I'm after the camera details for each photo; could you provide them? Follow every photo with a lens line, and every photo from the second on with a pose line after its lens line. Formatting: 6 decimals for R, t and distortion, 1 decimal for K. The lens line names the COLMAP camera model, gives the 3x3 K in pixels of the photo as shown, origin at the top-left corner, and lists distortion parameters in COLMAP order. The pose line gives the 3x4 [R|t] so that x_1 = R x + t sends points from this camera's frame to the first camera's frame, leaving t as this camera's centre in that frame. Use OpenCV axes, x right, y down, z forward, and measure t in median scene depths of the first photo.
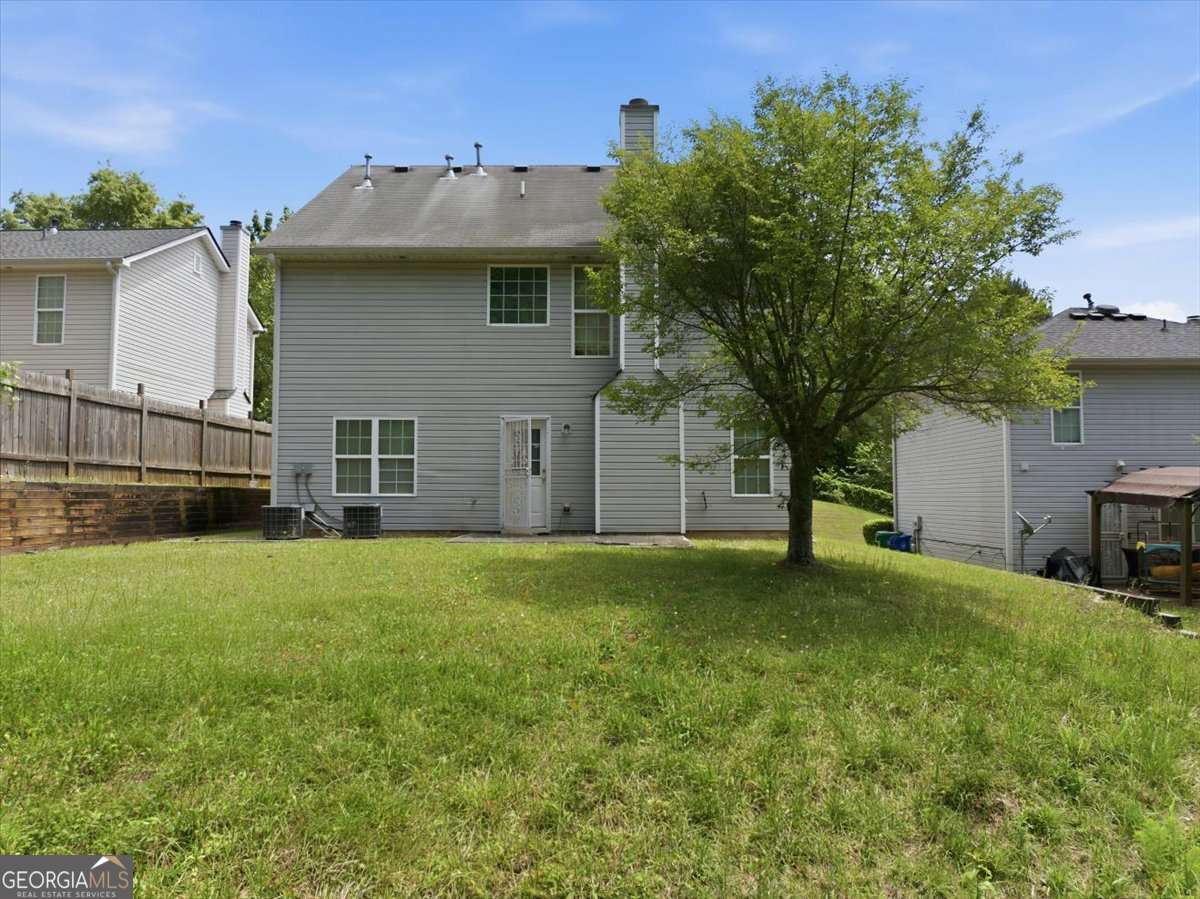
lens RADIAL K [[810.3, 0, 600.0], [0, 810.3, 449.5], [0, 0, 1]] dist [0.000313, -0.035137]
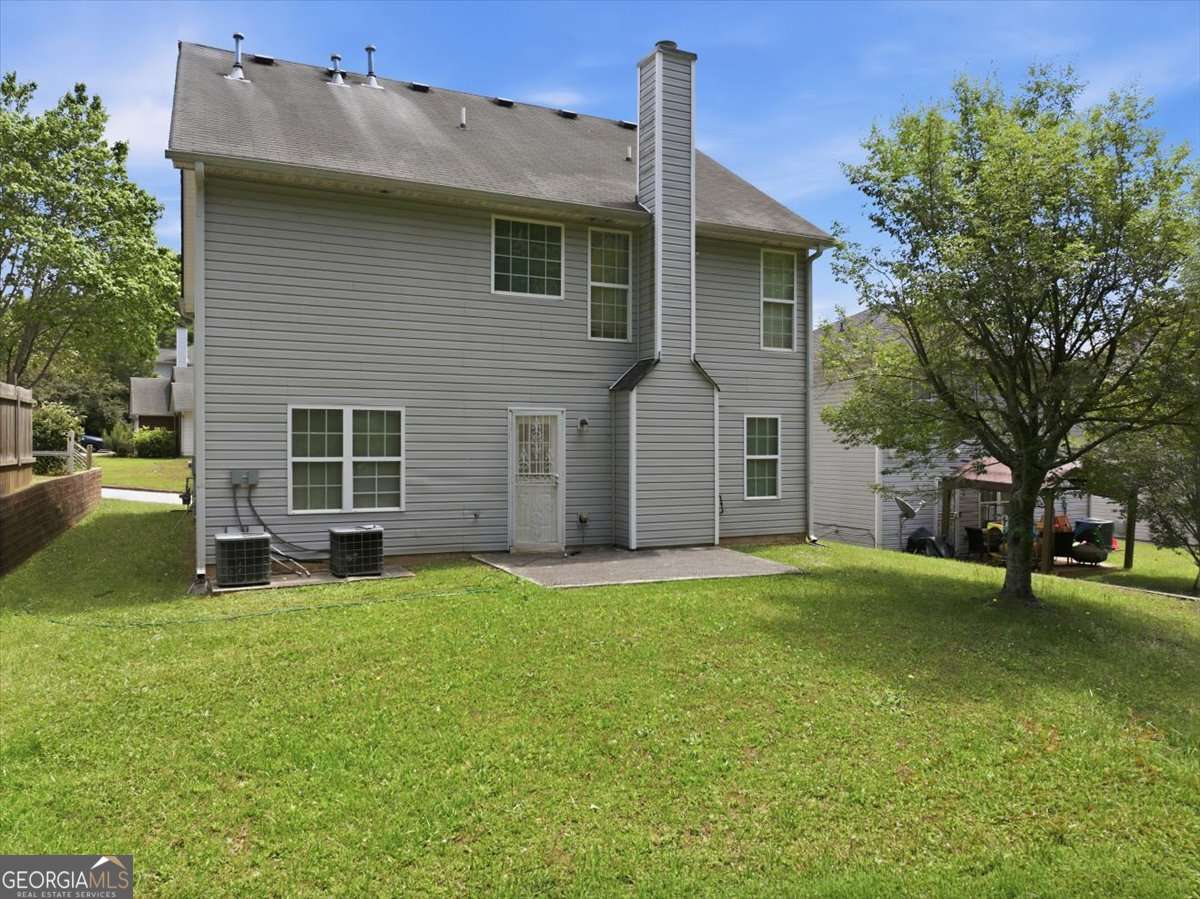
lens RADIAL K [[810.3, 0, 600.0], [0, 810.3, 449.5], [0, 0, 1]] dist [0.000313, -0.035137]
pose [[0.907967, -0.000480, 0.419042, -0.376327], [-0.024652, 0.998206, 0.054560, -0.046038], [-0.418317, -0.059869, 0.906326, 0.229046]]
